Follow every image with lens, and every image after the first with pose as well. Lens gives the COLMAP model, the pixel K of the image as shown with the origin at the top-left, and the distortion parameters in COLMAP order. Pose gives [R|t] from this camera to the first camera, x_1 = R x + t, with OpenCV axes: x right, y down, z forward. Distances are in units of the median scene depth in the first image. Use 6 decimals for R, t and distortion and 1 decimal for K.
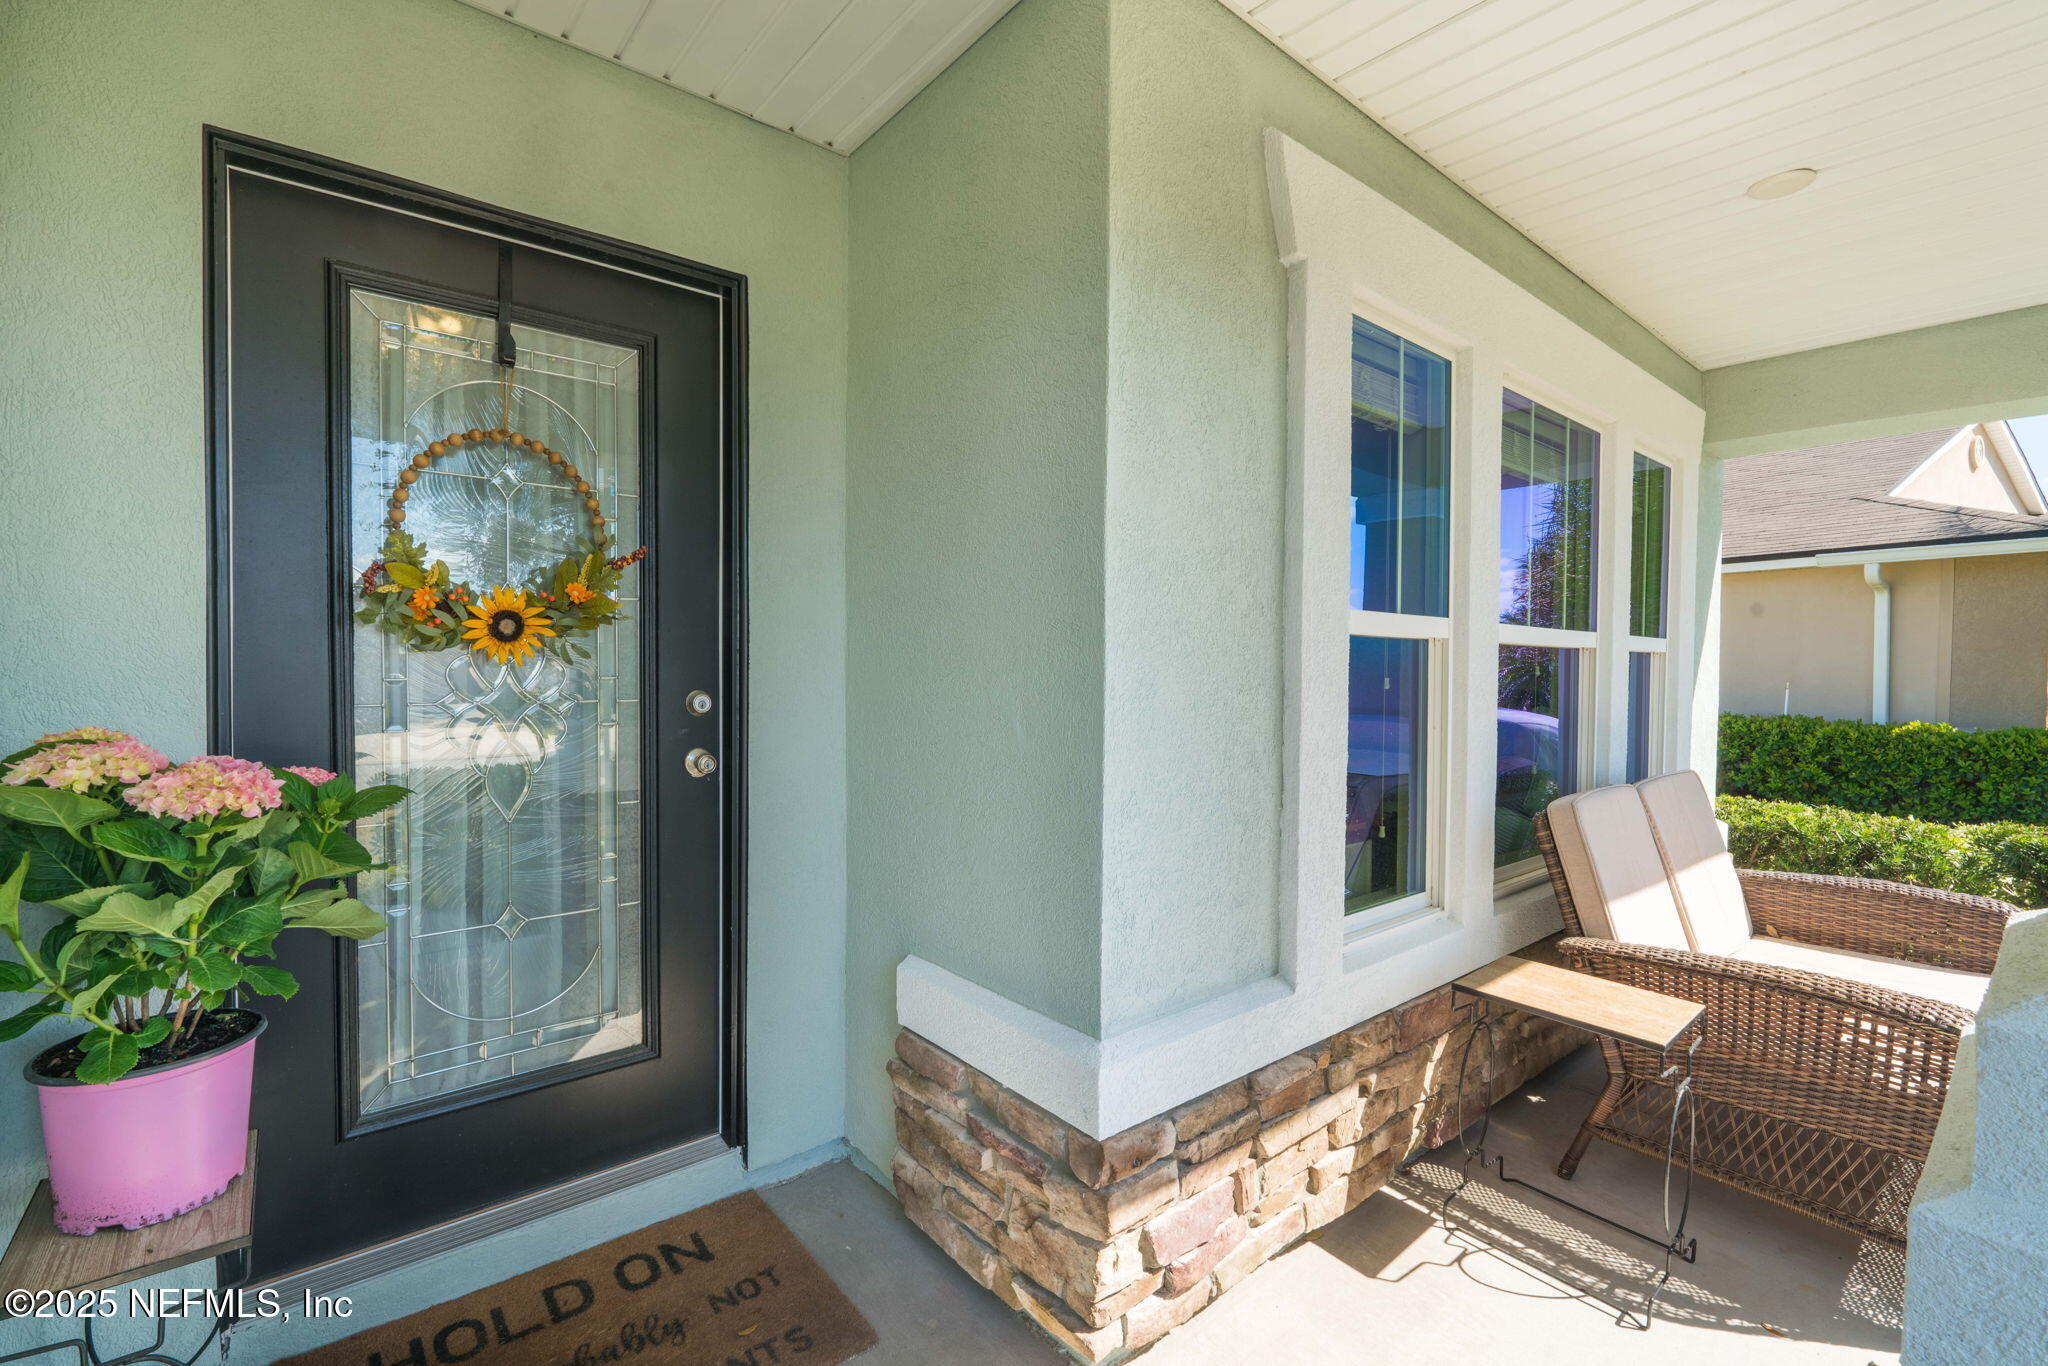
lens RADIAL K [[901.2, 0, 1013.9], [0, 901.2, 688.9], [0, 0, 1]] dist [-0.007241, -0.000744]
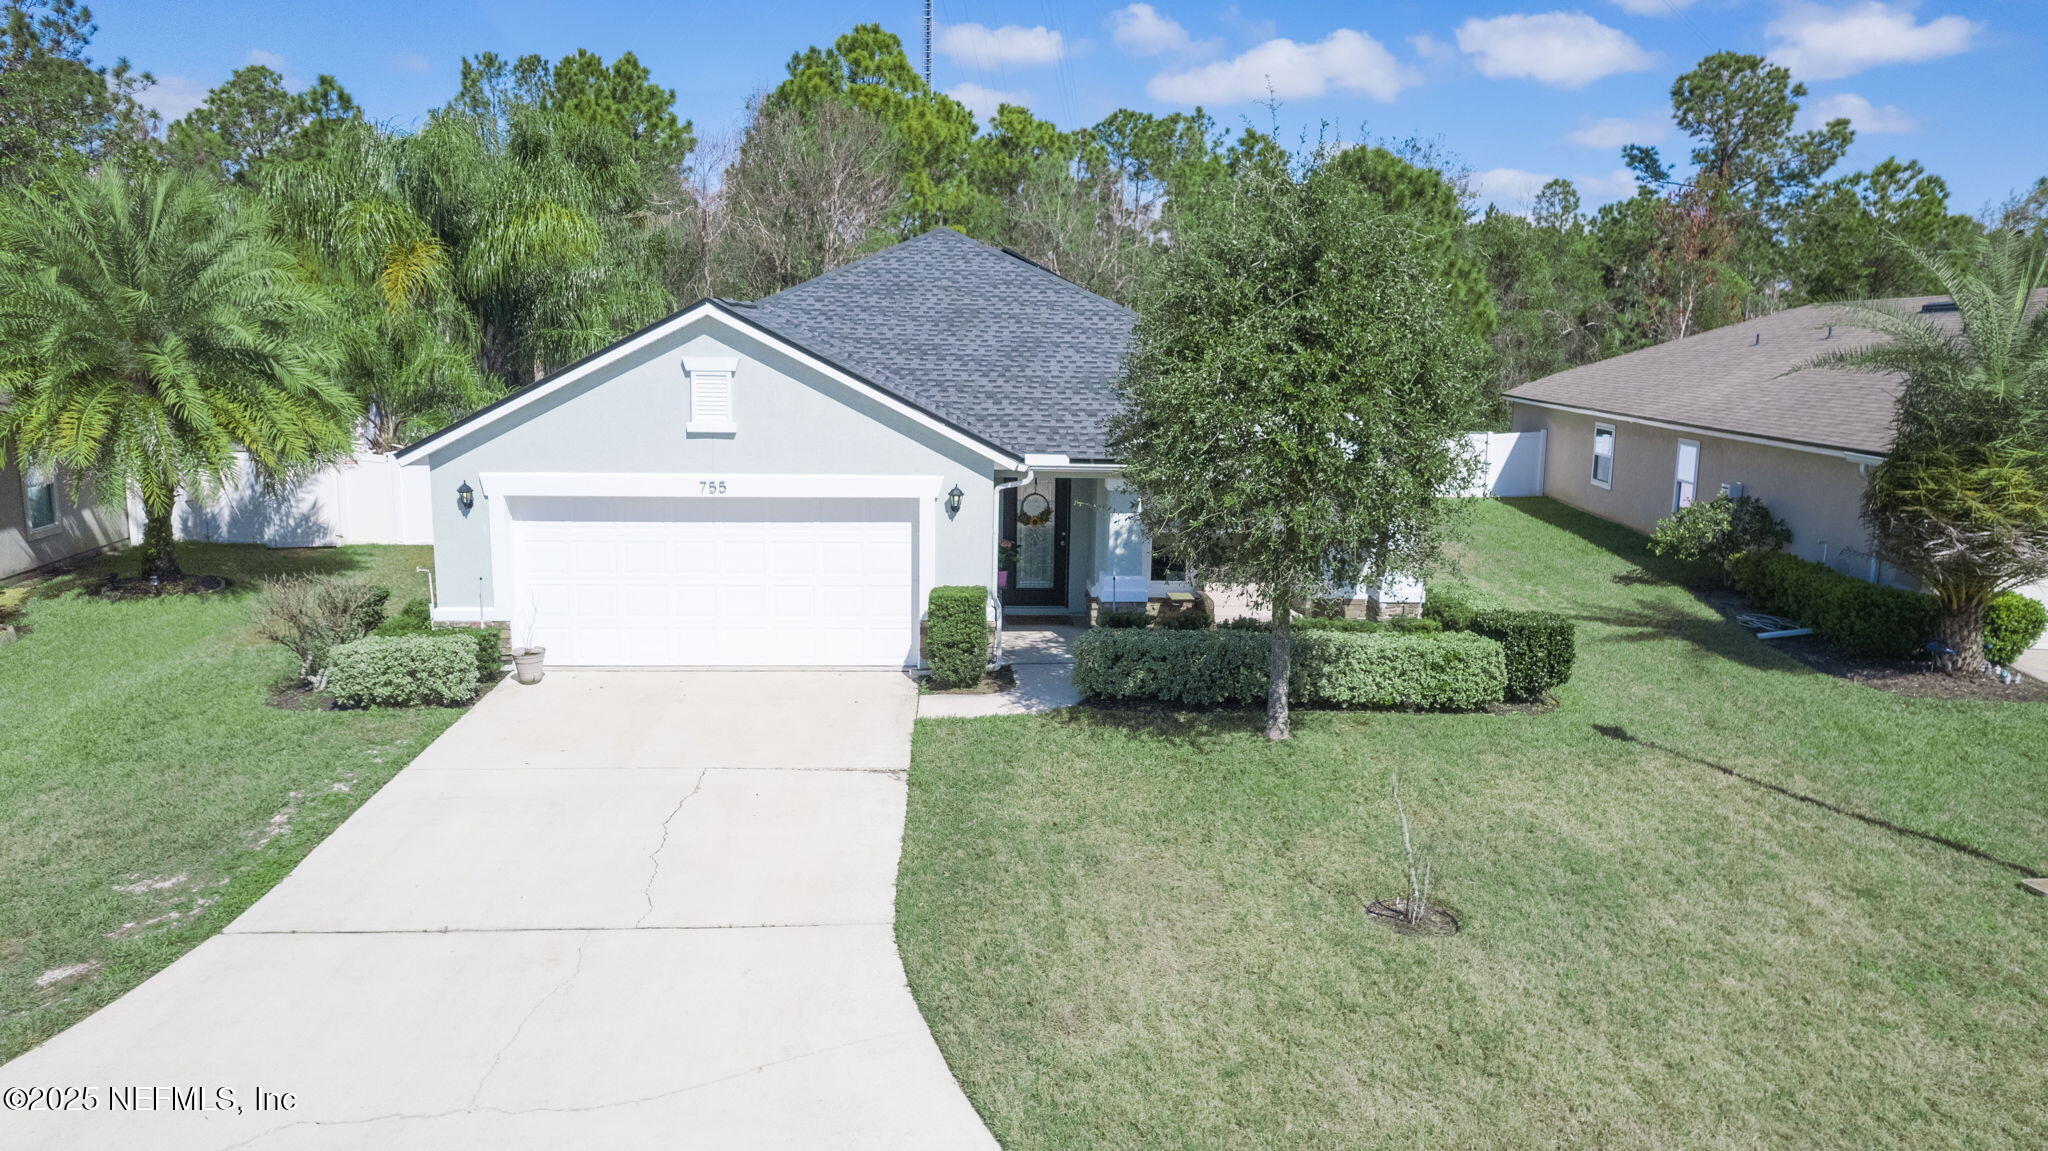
lens RADIAL K [[1264.1, 0, 1024.0], [0, 1264.1, 575.5], [0, 0, 1]] dist [-0.067553, 0.037942]
pose [[0.819197, 0.097122, -0.565228, 4.546542], [-0.024002, 0.990499, 0.135409, -0.907895], [0.573009, -0.097360, 0.813745, -6.495401]]
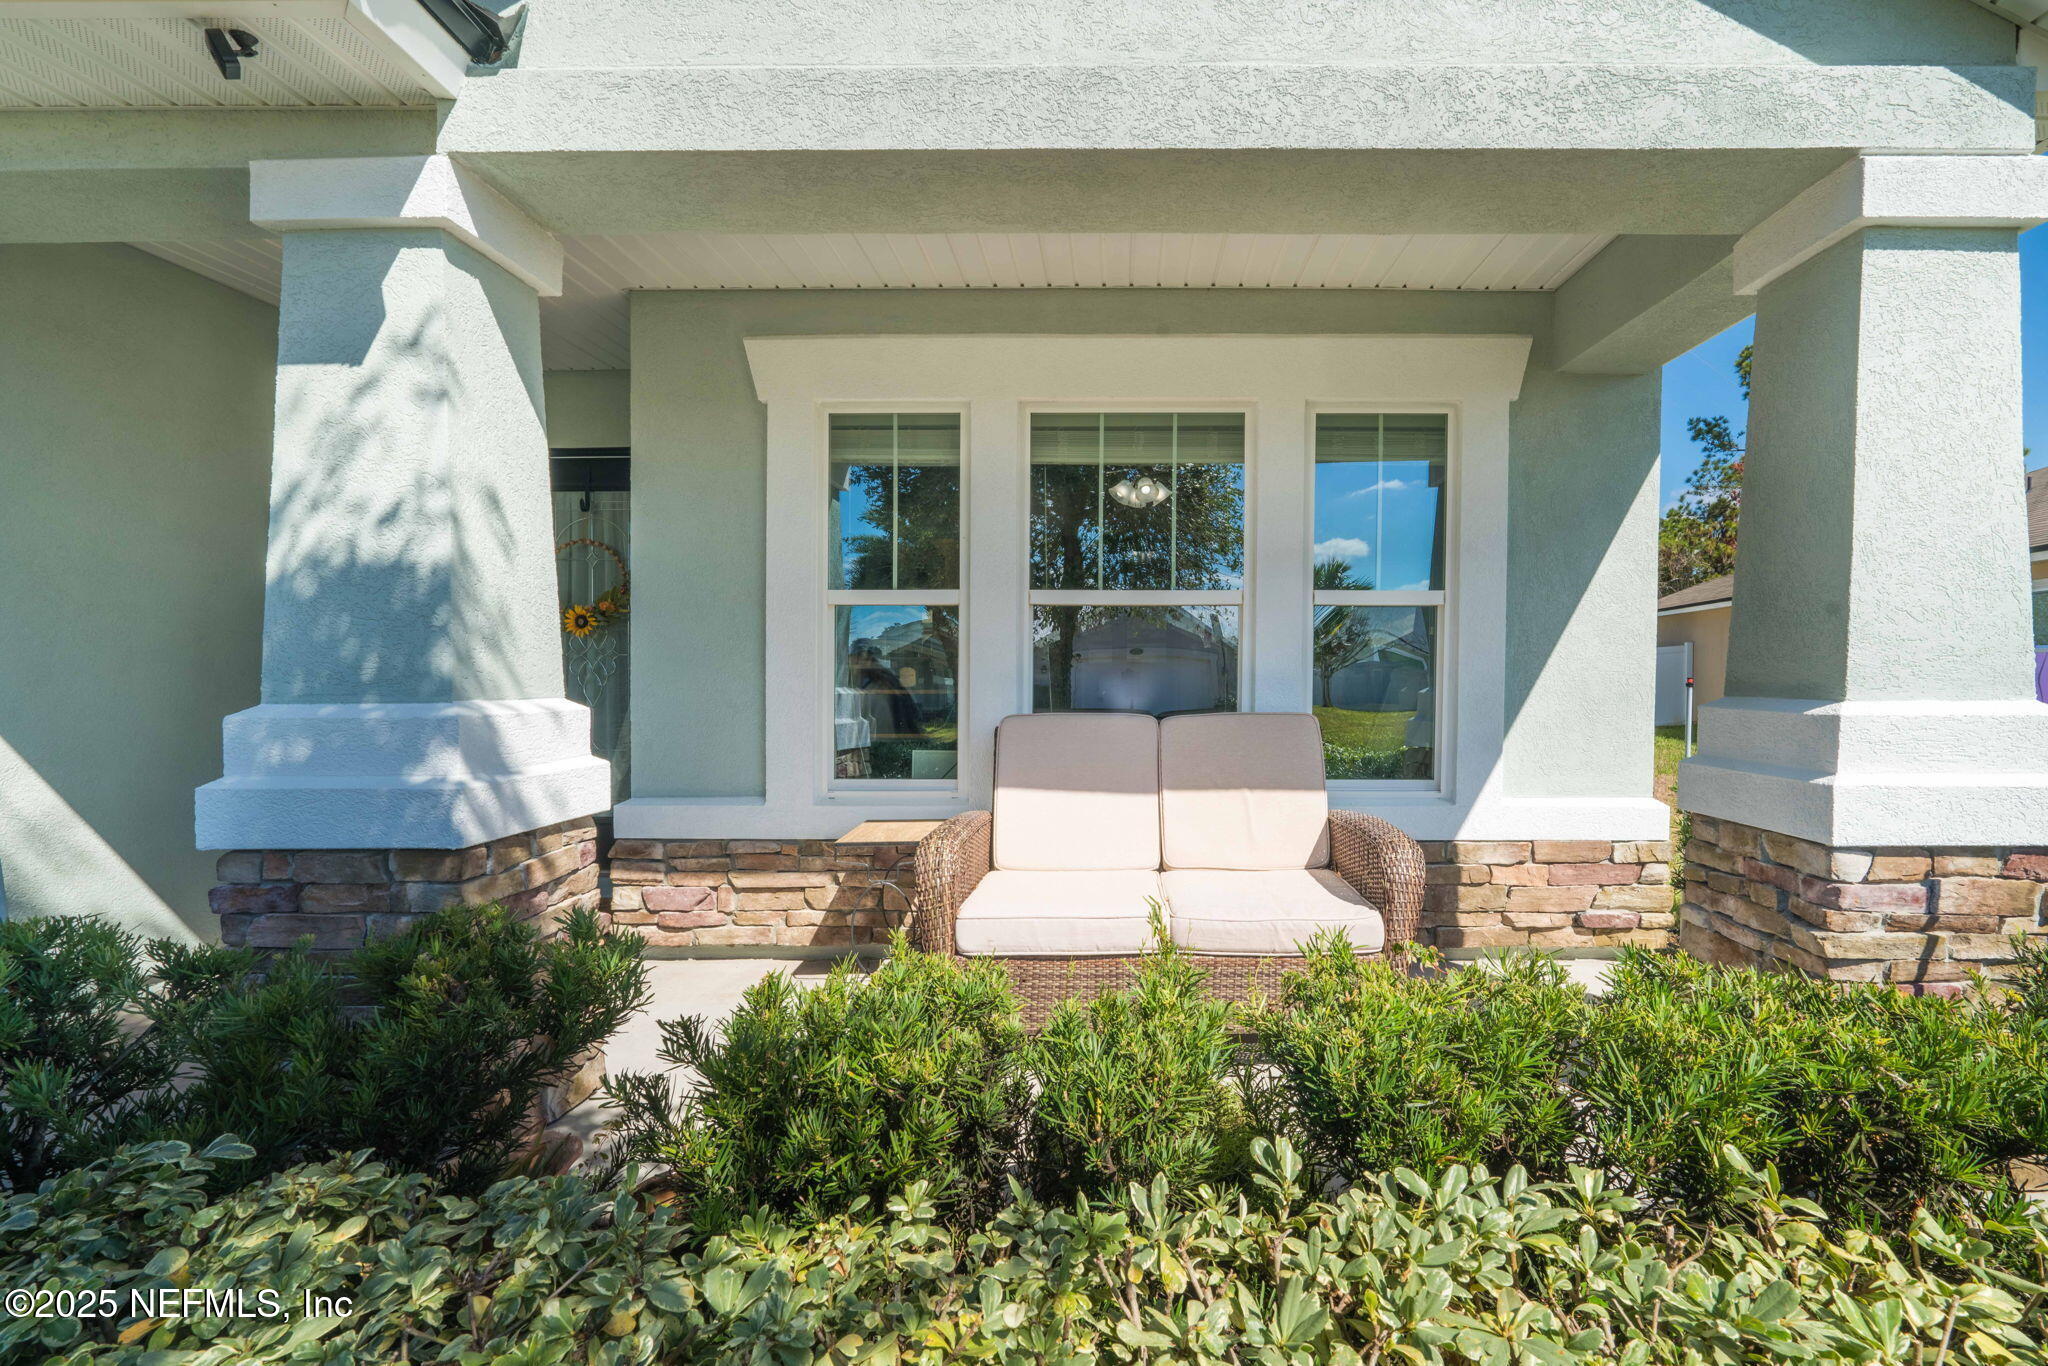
lens RADIAL K [[901.2, 0, 1013.9], [0, 901.2, 688.9], [0, 0, 1]] dist [-0.007241, -0.000744]
pose [[0.771243, 0.000322, -0.636541, 1.839328], [-0.008726, 0.999911, -0.010068, 0.119284], [0.636481, 0.013319, 0.771177, -0.076186]]
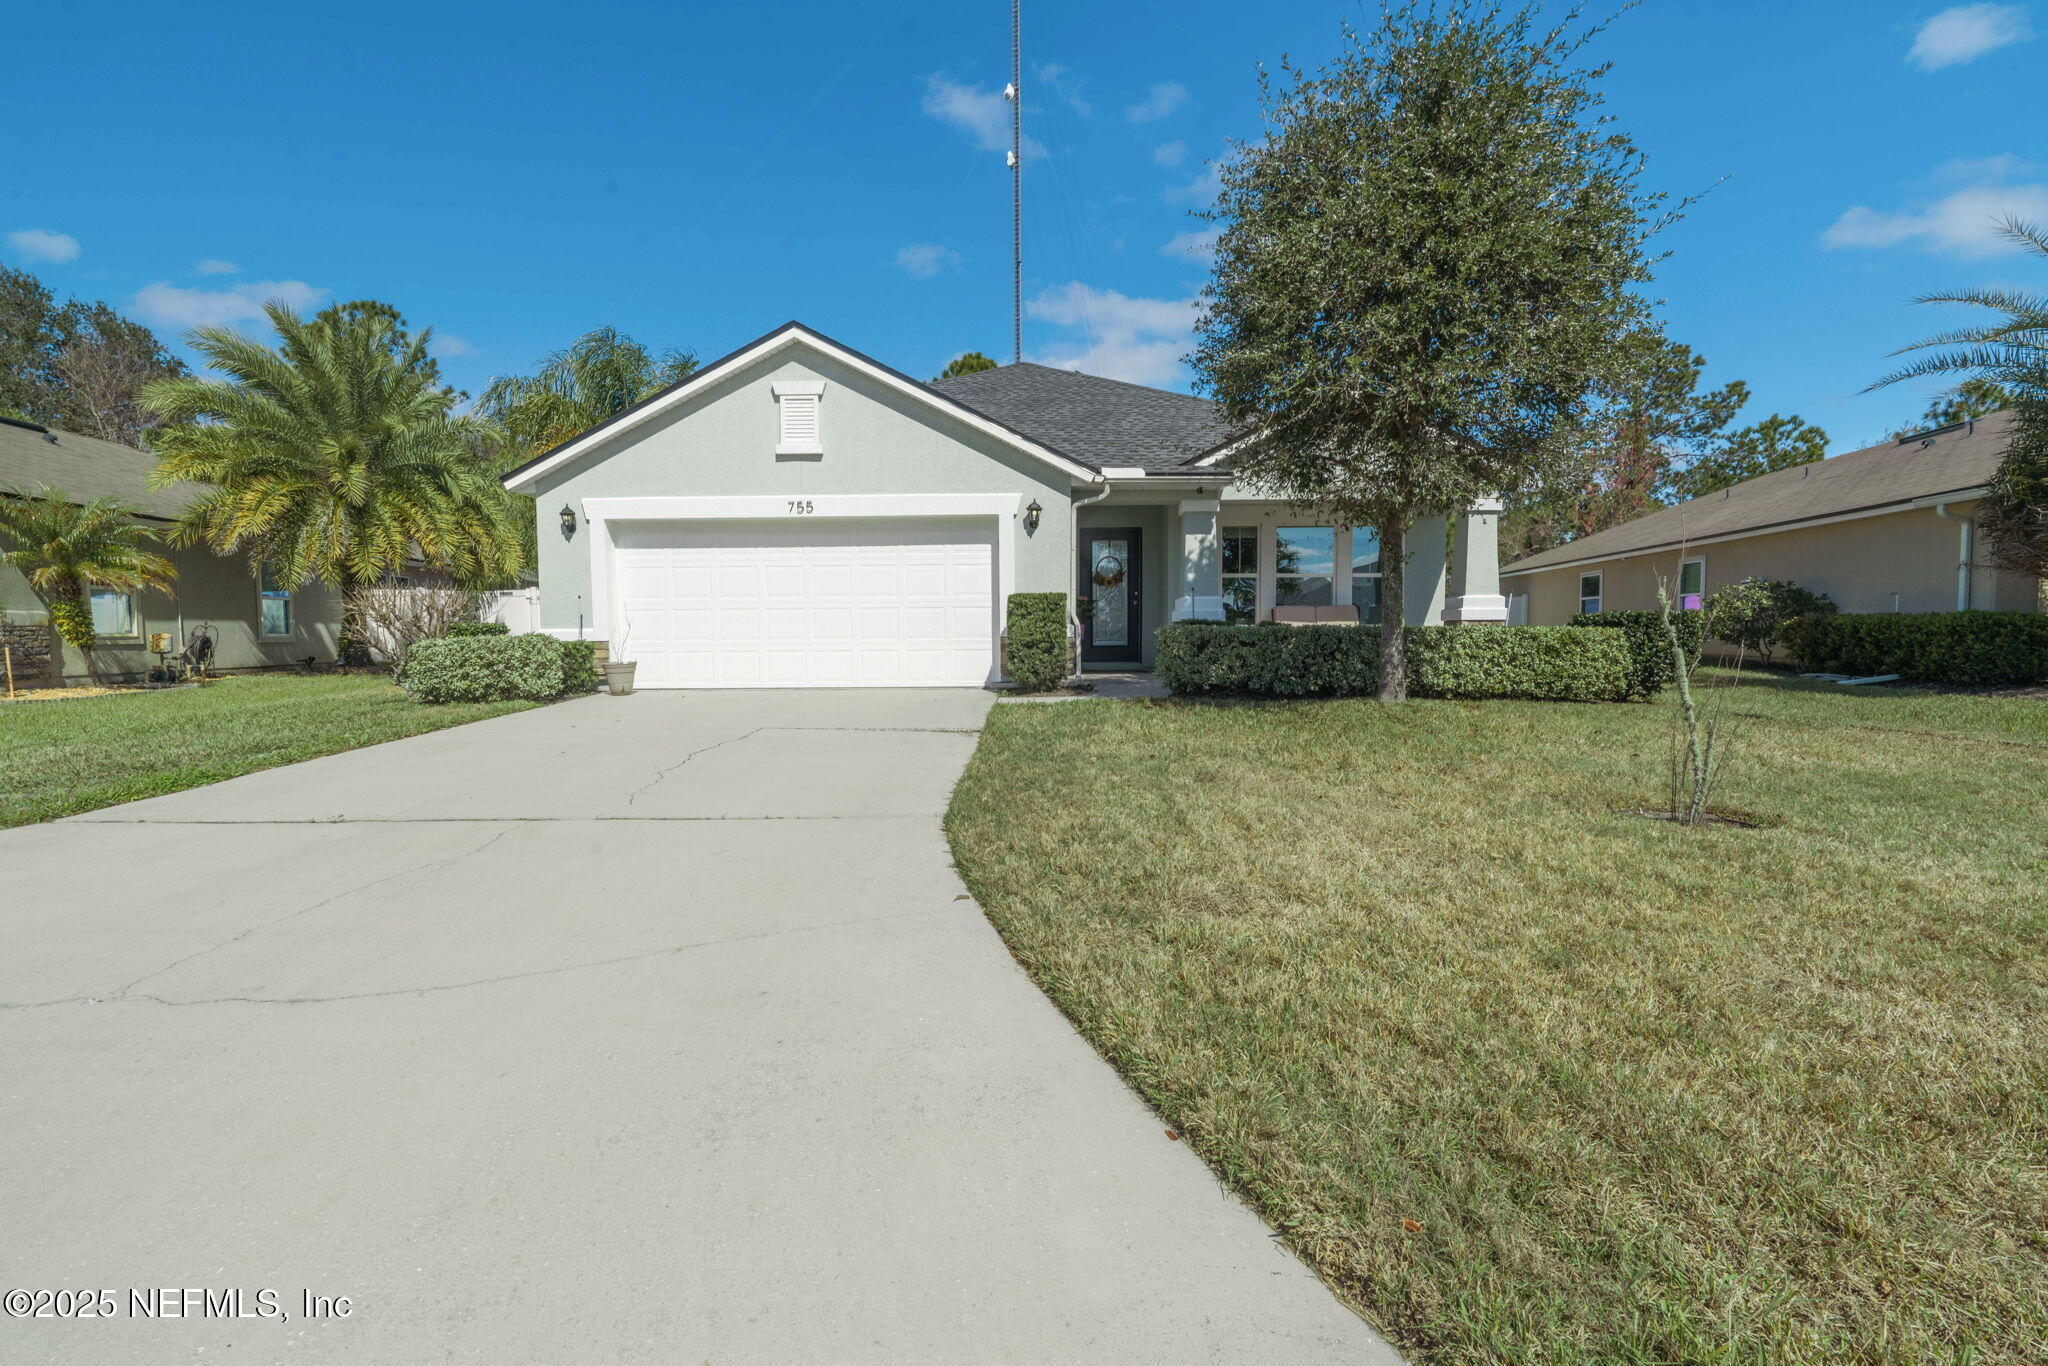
lens RADIAL K [[901.2, 0, 1013.9], [0, 901.2, 688.9], [0, 0, 1]] dist [-0.007241, -0.000744]
pose [[0.768654, 0.025382, -0.639161, 3.378633], [-0.003566, 0.999367, 0.035398, 0.518179], [0.639655, -0.024929, 0.768258, -4.912548]]
